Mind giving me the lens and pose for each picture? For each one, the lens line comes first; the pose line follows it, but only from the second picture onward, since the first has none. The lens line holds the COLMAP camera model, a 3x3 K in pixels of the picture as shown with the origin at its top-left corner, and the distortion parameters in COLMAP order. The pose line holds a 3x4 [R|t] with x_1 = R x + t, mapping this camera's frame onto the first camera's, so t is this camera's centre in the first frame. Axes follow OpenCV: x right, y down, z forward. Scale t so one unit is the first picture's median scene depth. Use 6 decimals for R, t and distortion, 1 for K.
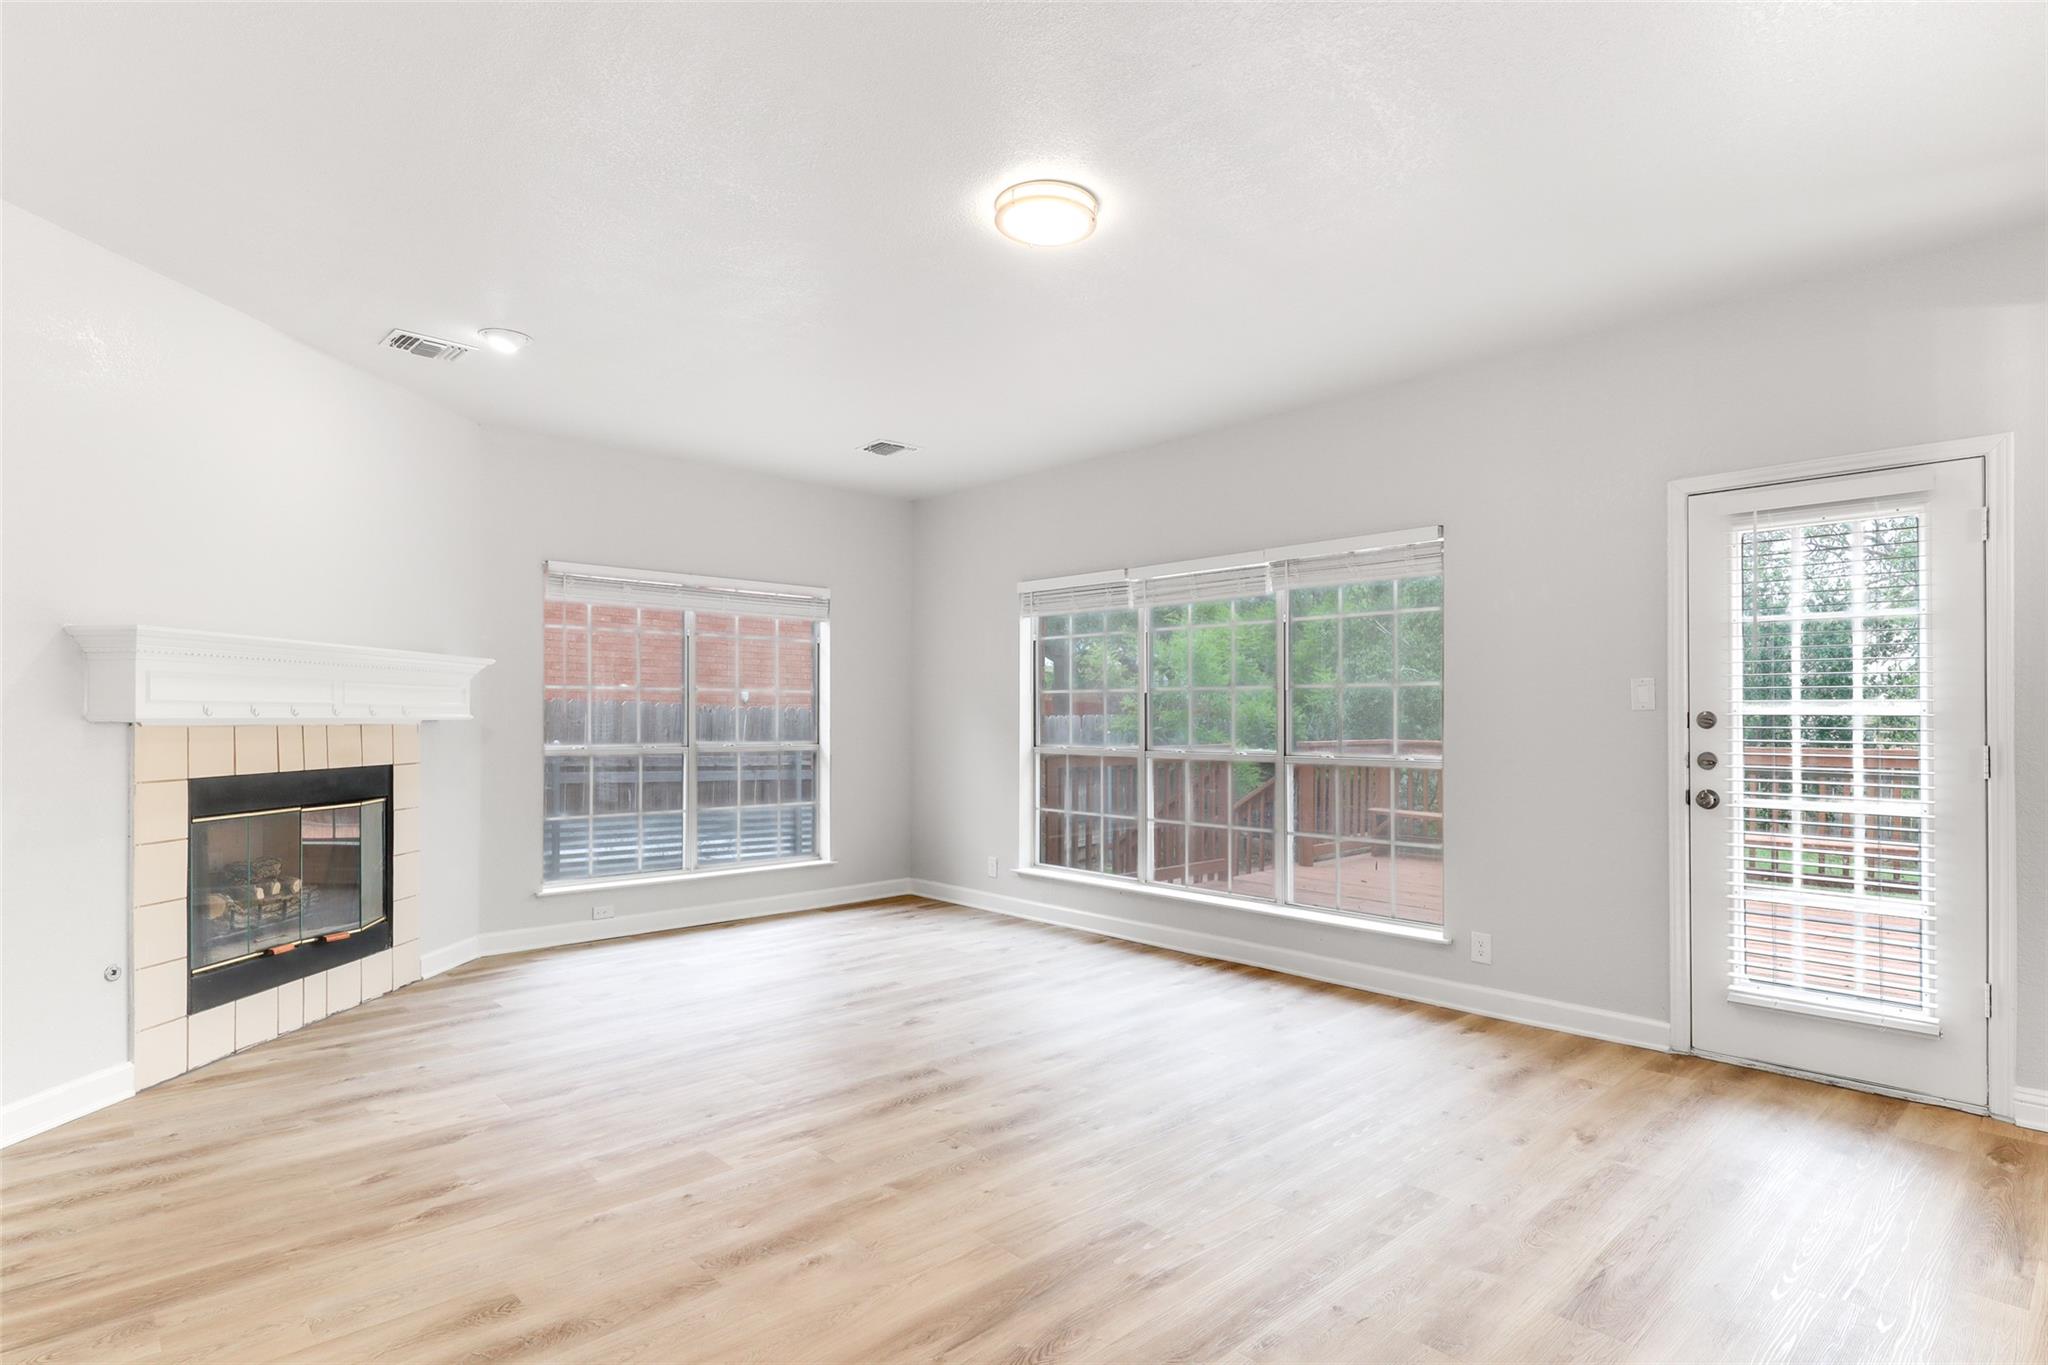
lens RADIAL K [[1066.3, 0, 1024.8], [0, 1066.3, 712.4], [0, 0, 1]] dist [0.004248, -0.000741]
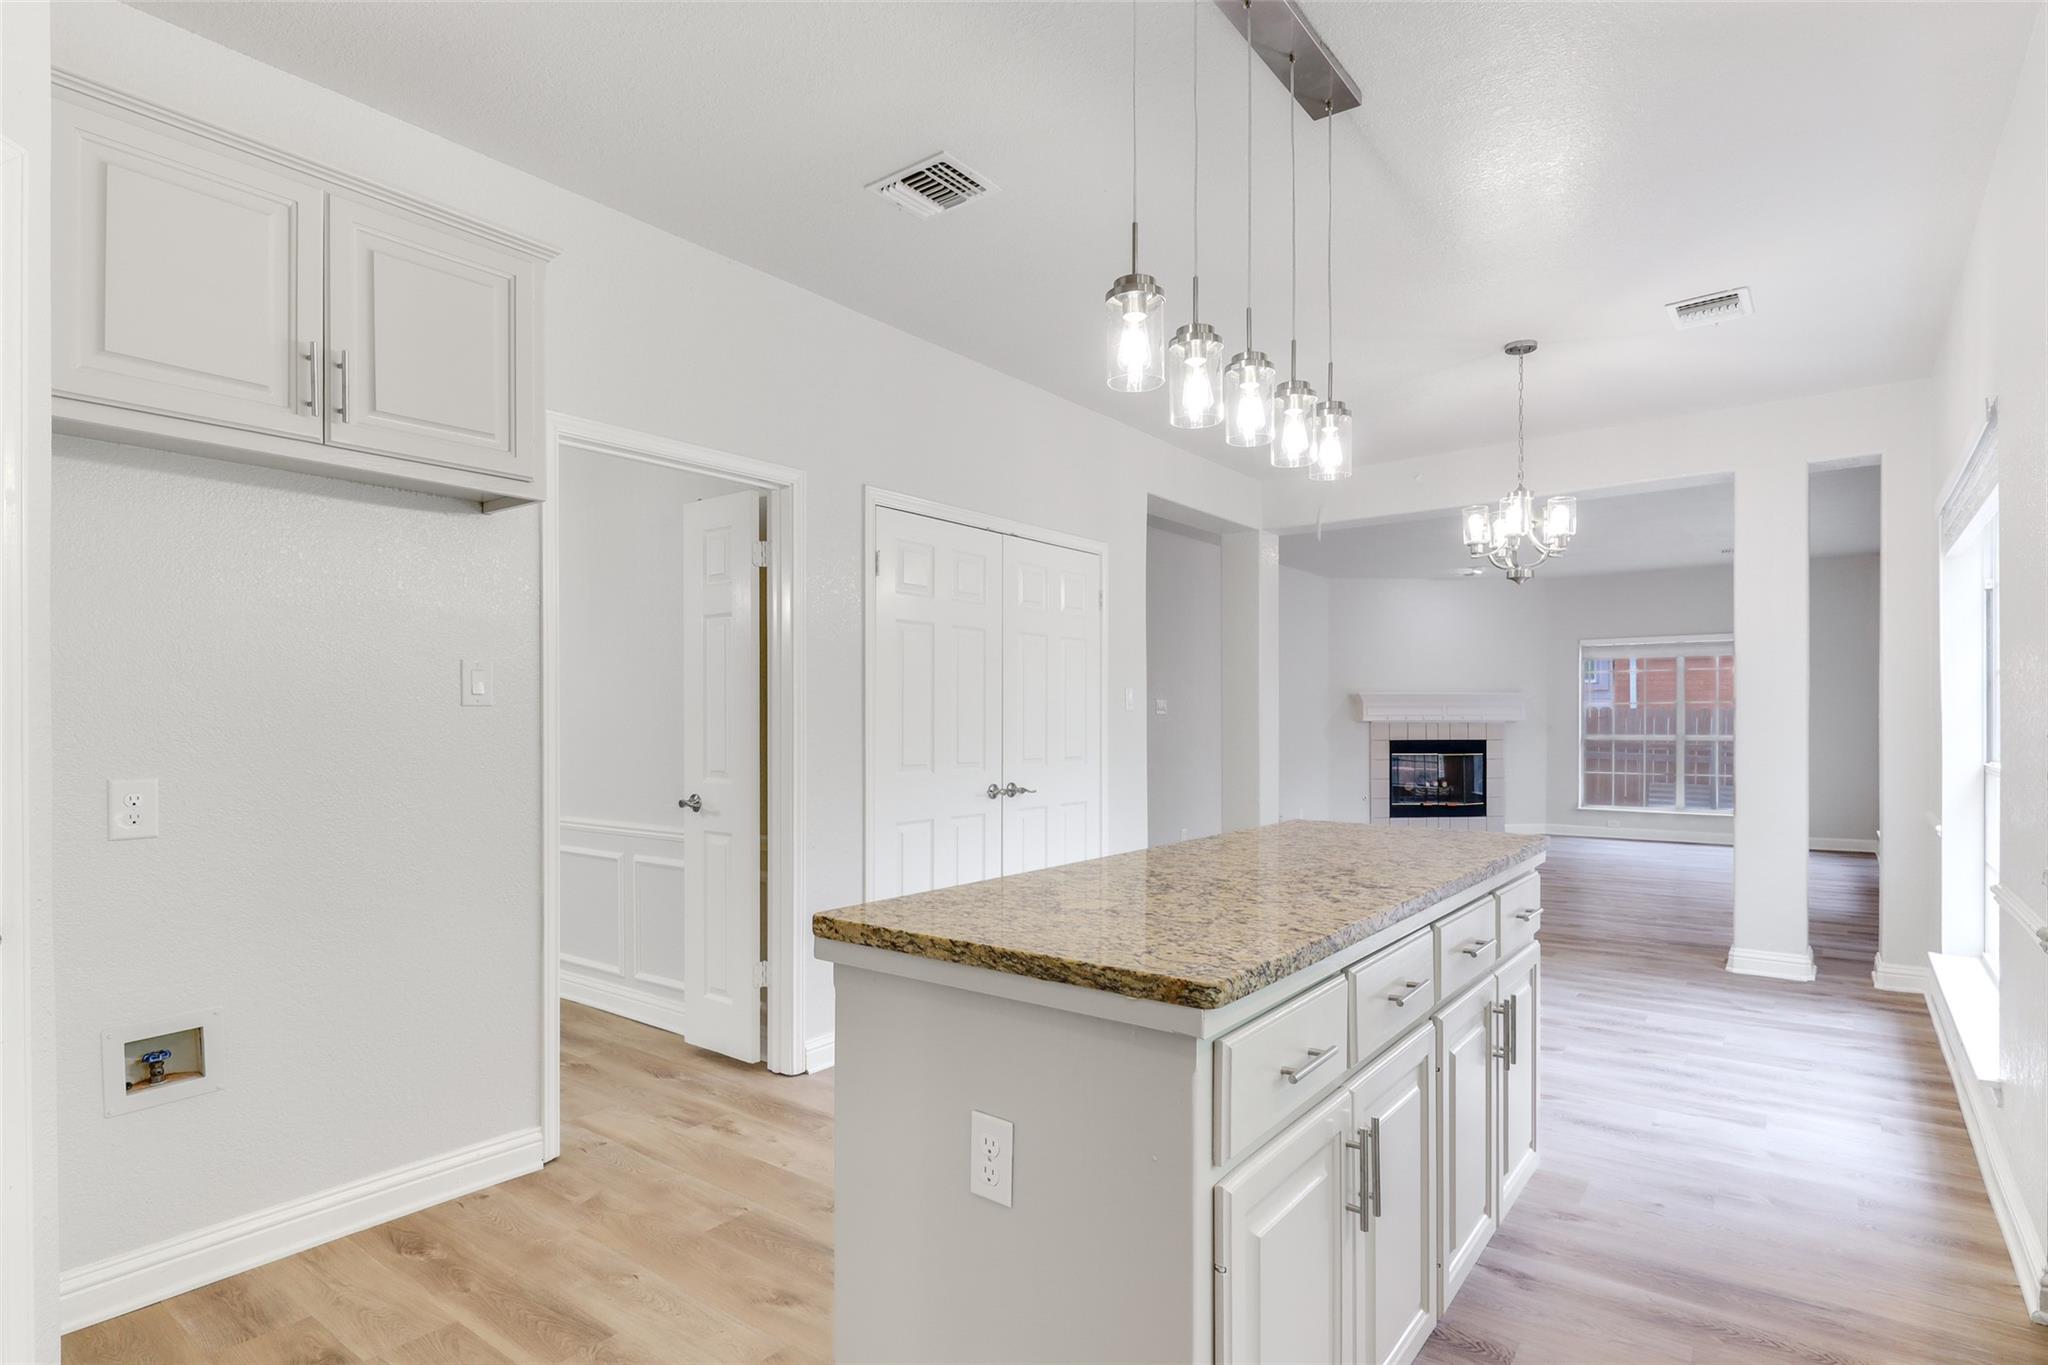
lens RADIAL K [[1066.3, 0, 1024.8], [0, 1066.3, 712.4], [0, 0, 1]] dist [0.004248, -0.000741]
pose [[0.171757, -0.009722, -0.985091, 1.585588], [0.002260, 0.999953, -0.009475, 0.008344], [0.985137, -0.000599, 0.171771, -0.425430]]
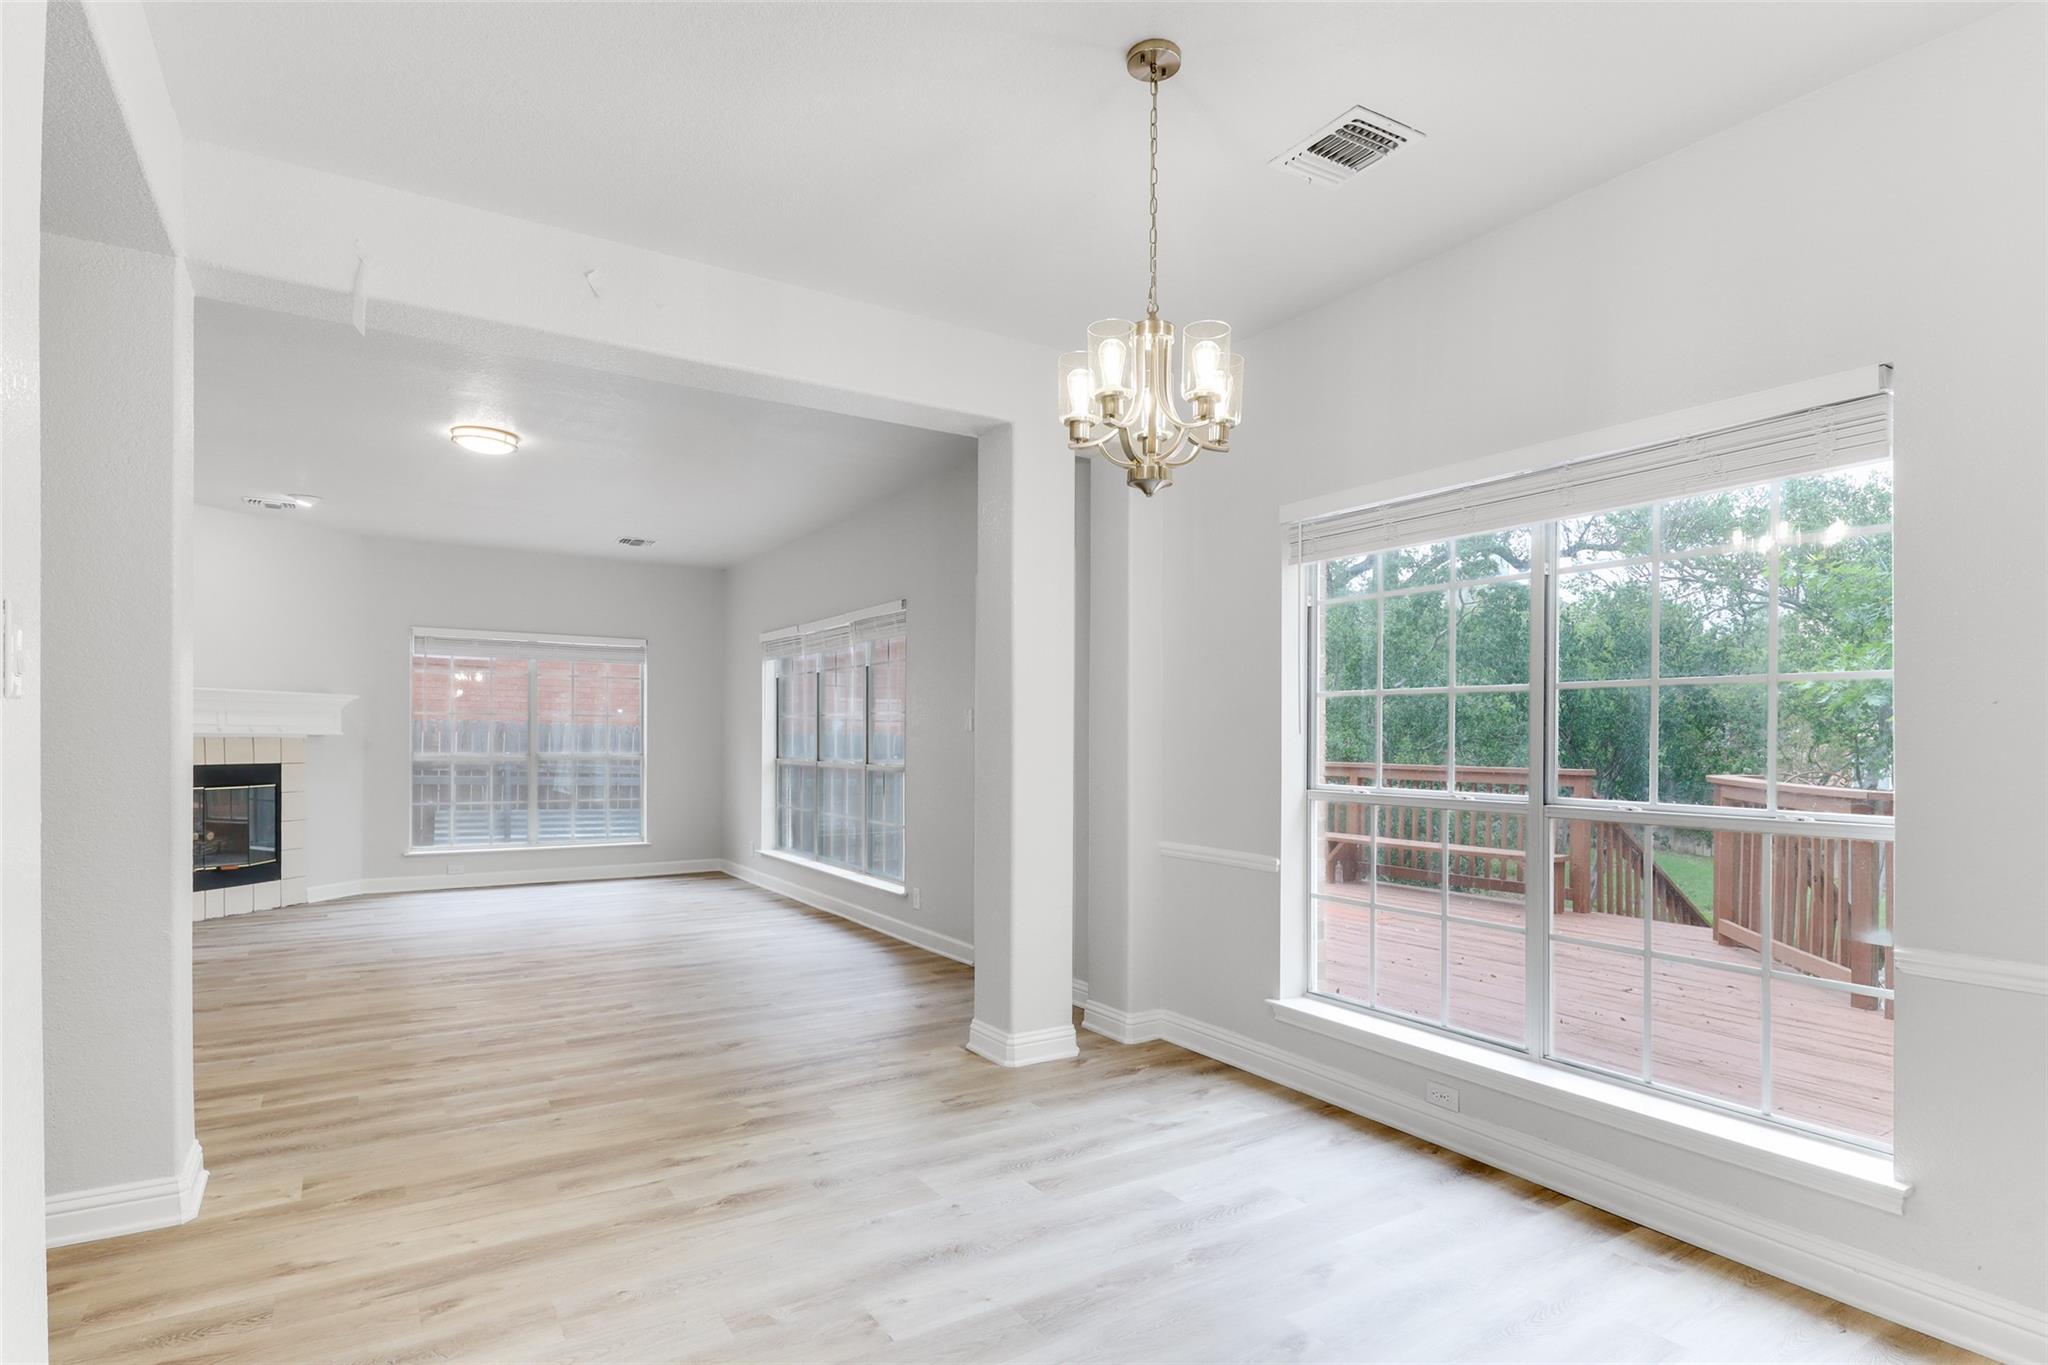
lens RADIAL K [[1076.9, 0, 1026.7], [0, 1076.9, 740.2], [0, 0, 1]] dist [0.003371, 0.000013]
pose [[0.982578, 0.004351, -0.185799, 0.784828], [-0.002992, 0.999967, 0.007594, -0.000386], [0.185826, -0.006906, 0.982558, -0.357365]]
